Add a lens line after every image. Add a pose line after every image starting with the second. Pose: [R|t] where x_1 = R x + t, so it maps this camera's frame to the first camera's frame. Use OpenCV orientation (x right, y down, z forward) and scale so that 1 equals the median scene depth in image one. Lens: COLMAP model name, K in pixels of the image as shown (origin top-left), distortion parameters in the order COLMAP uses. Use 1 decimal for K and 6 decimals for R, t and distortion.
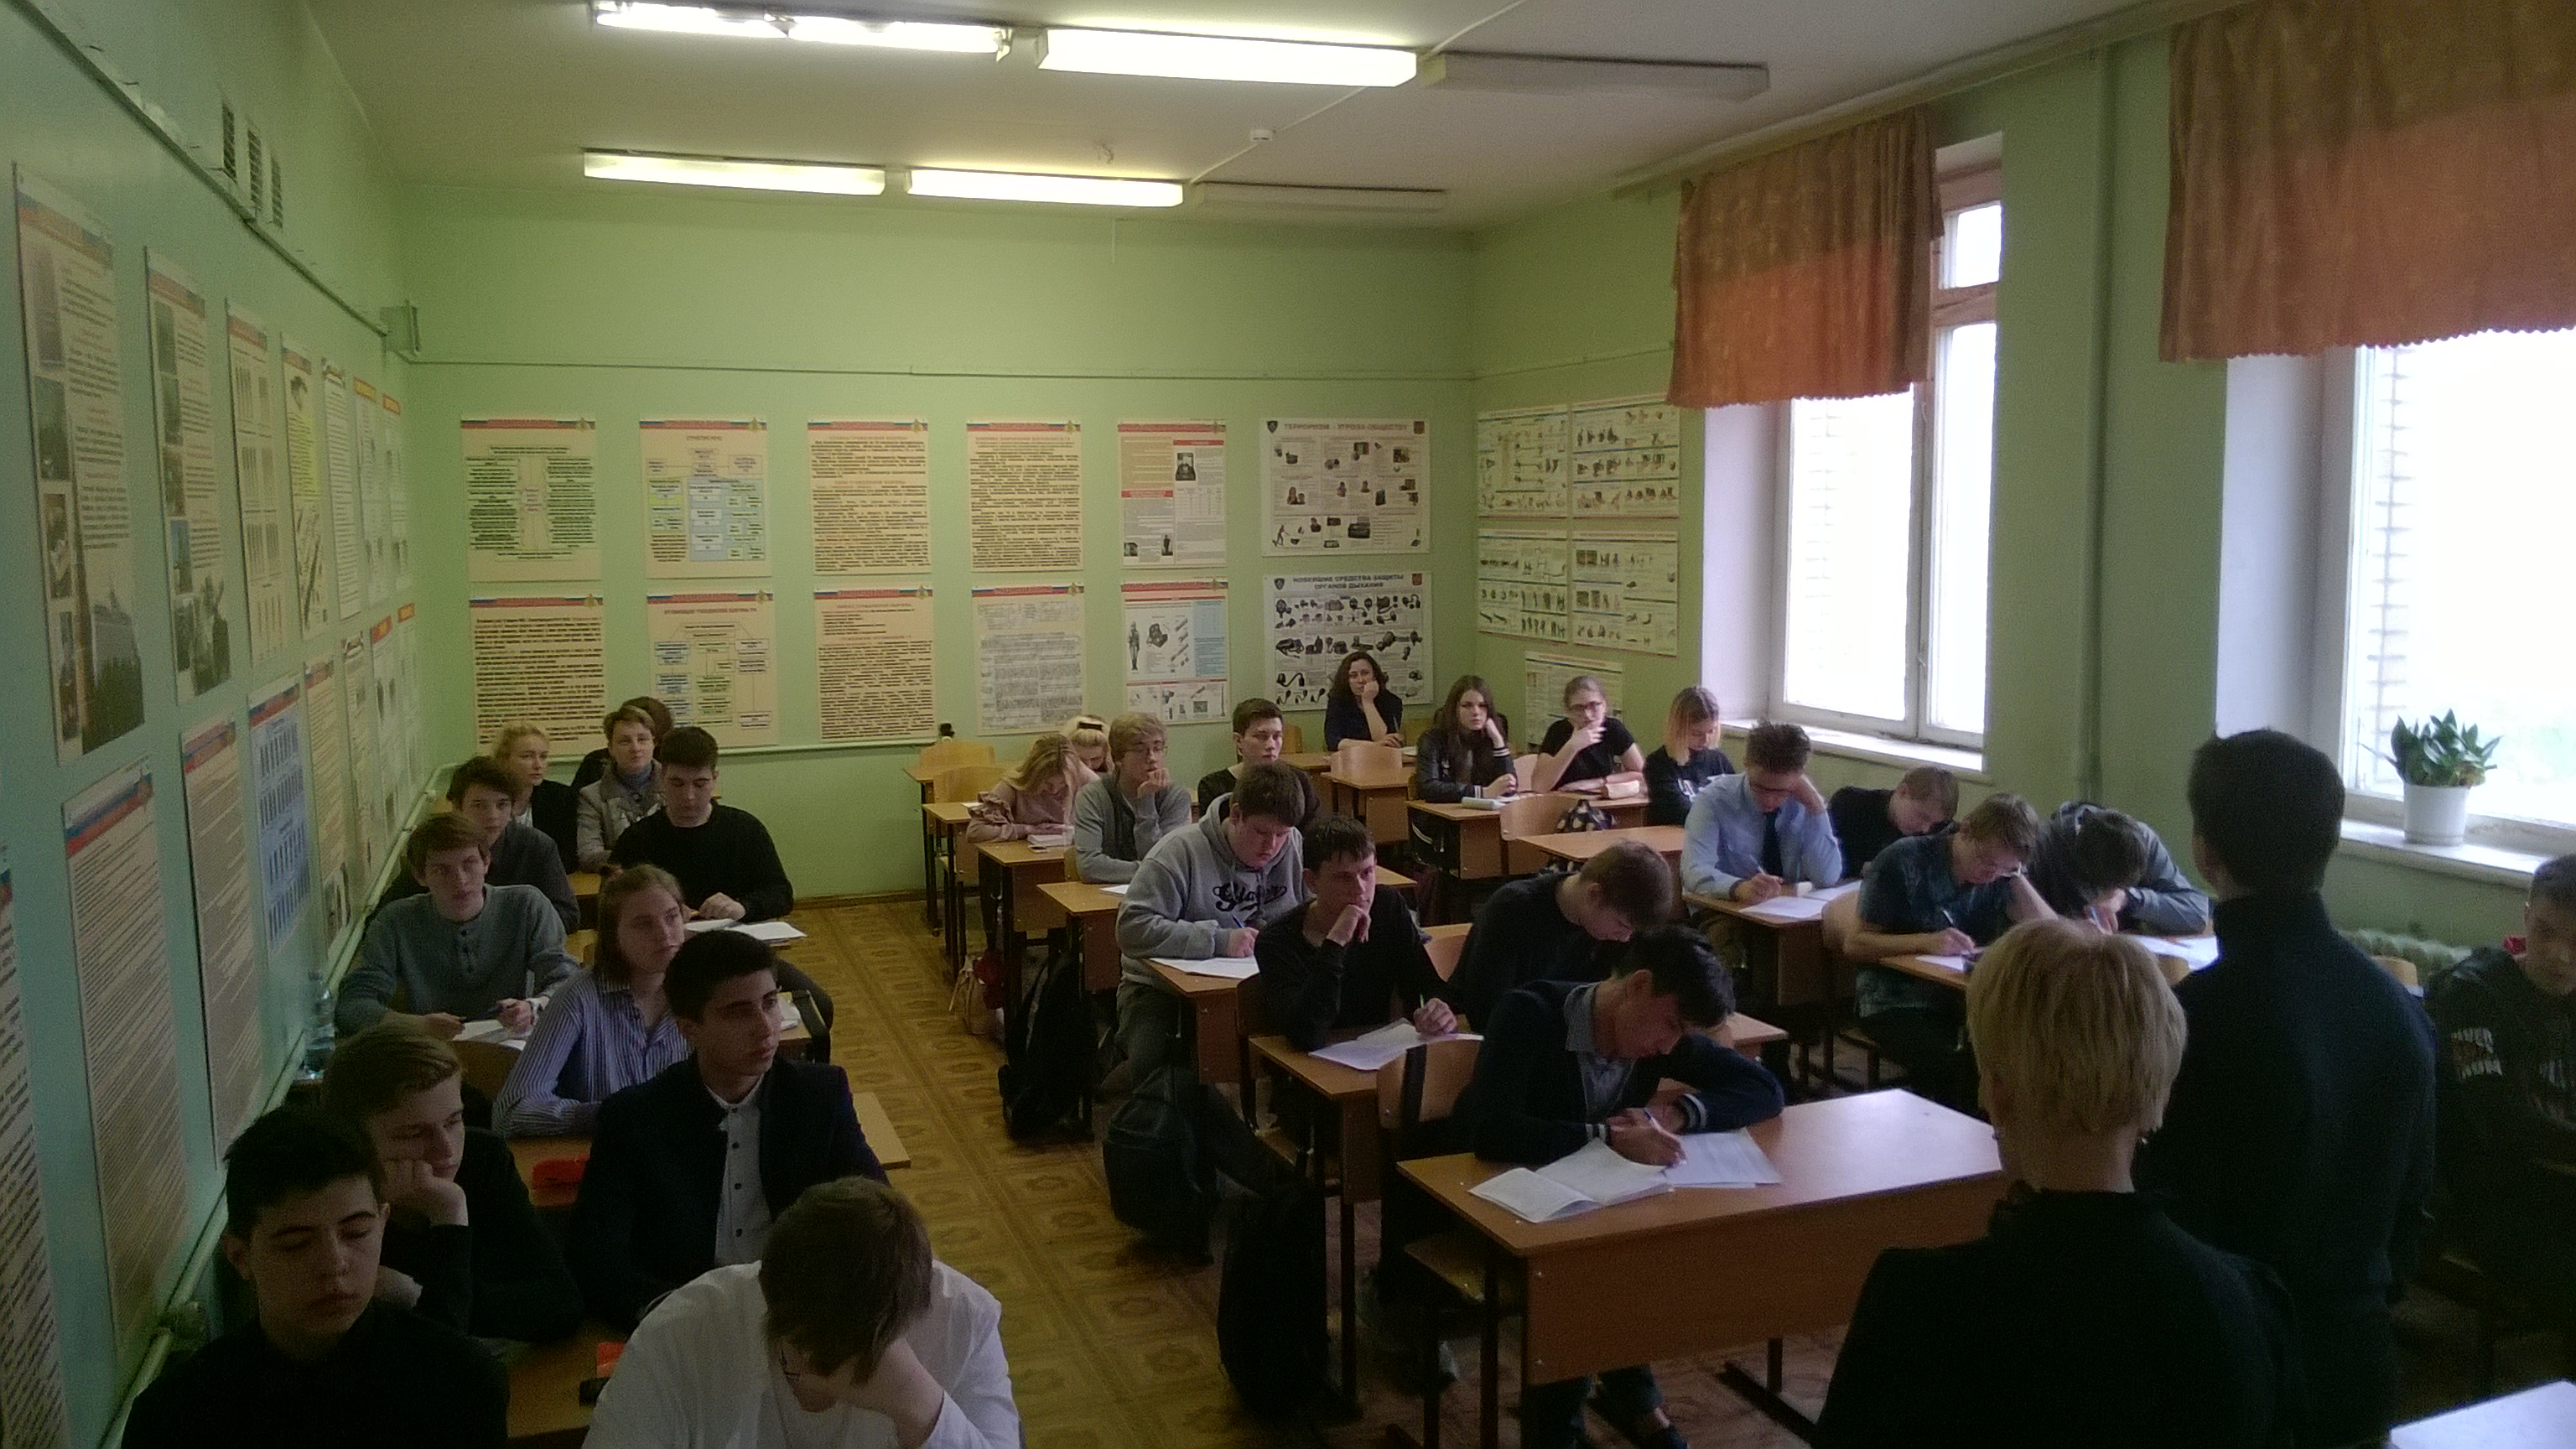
lens RADIAL K [[1891.7, 0, 1291.9], [0, 1891.7, 690.4], [0, 0, 1]] dist [0.060330, -0.160648]
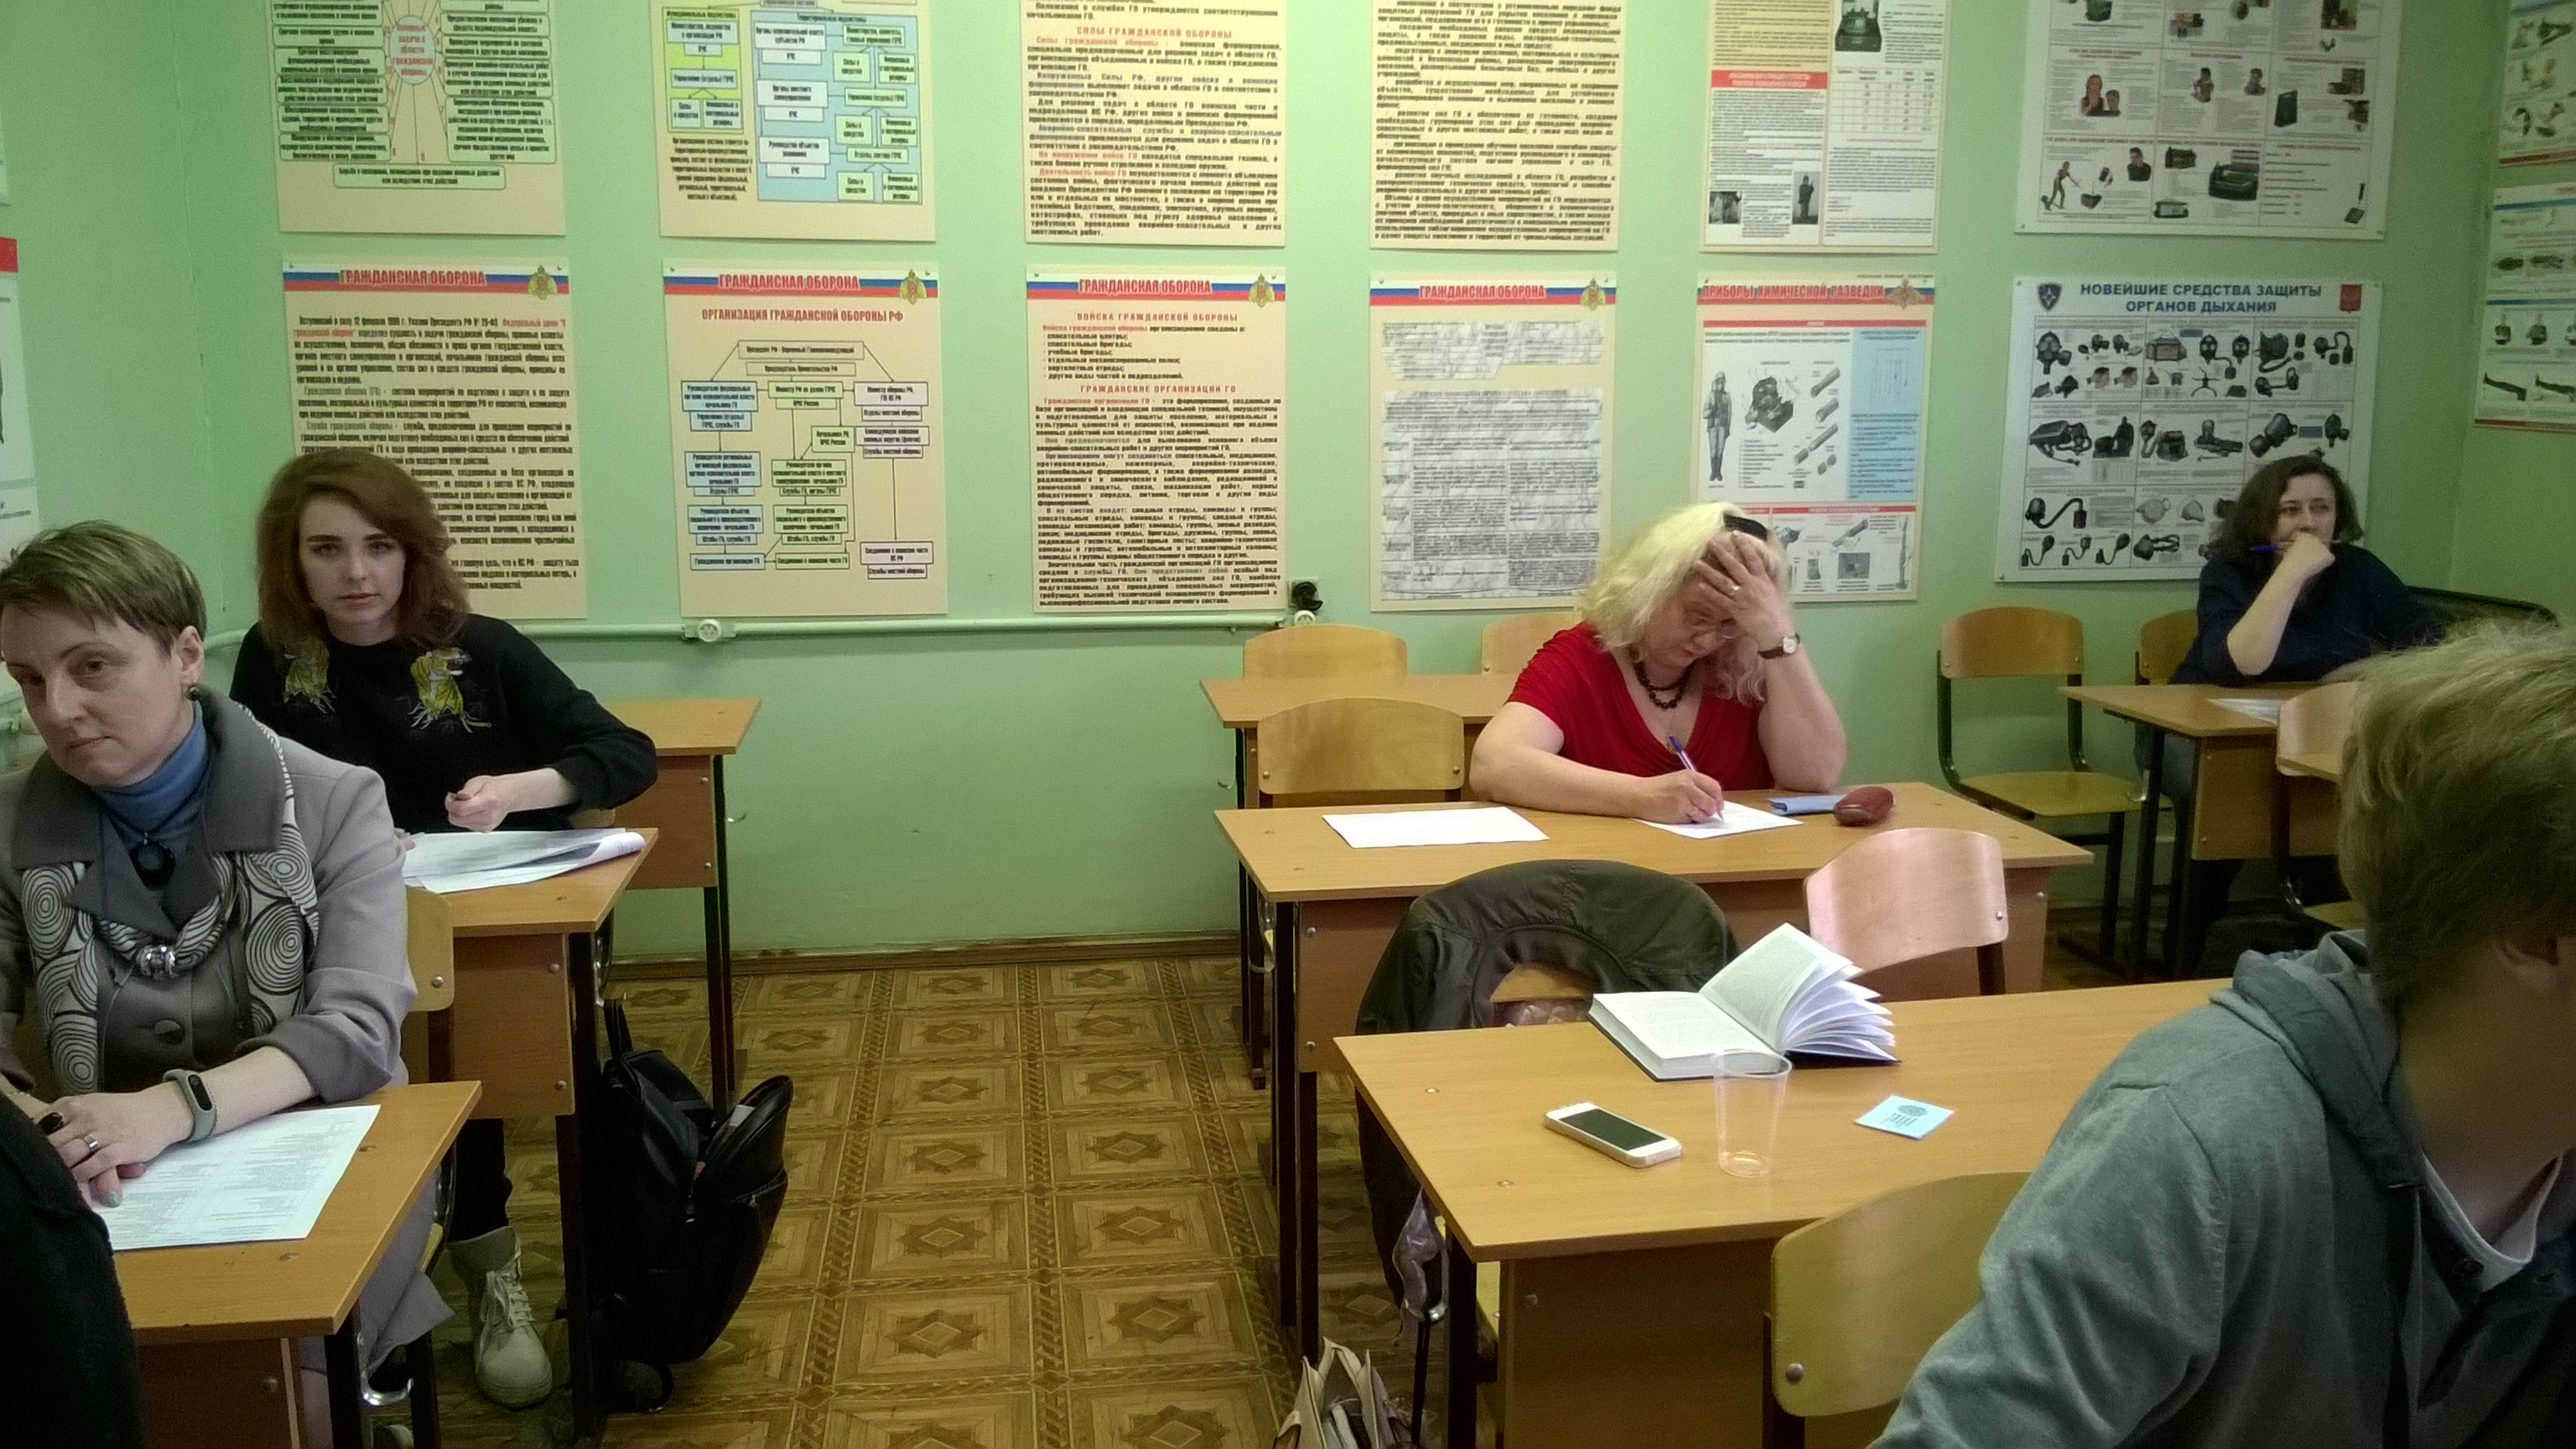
lens RADIAL K [[1891.7, 0, 1291.9], [0, 1891.7, 690.4], [0, 0, 1]] dist [0.060330, -0.160648]
pose [[0.978171, 0.049403, -0.201842, -0.090096], [-0.033648, 0.996166, 0.080754, 0.006456], [0.205057, -0.072199, 0.976083, 0.540748]]
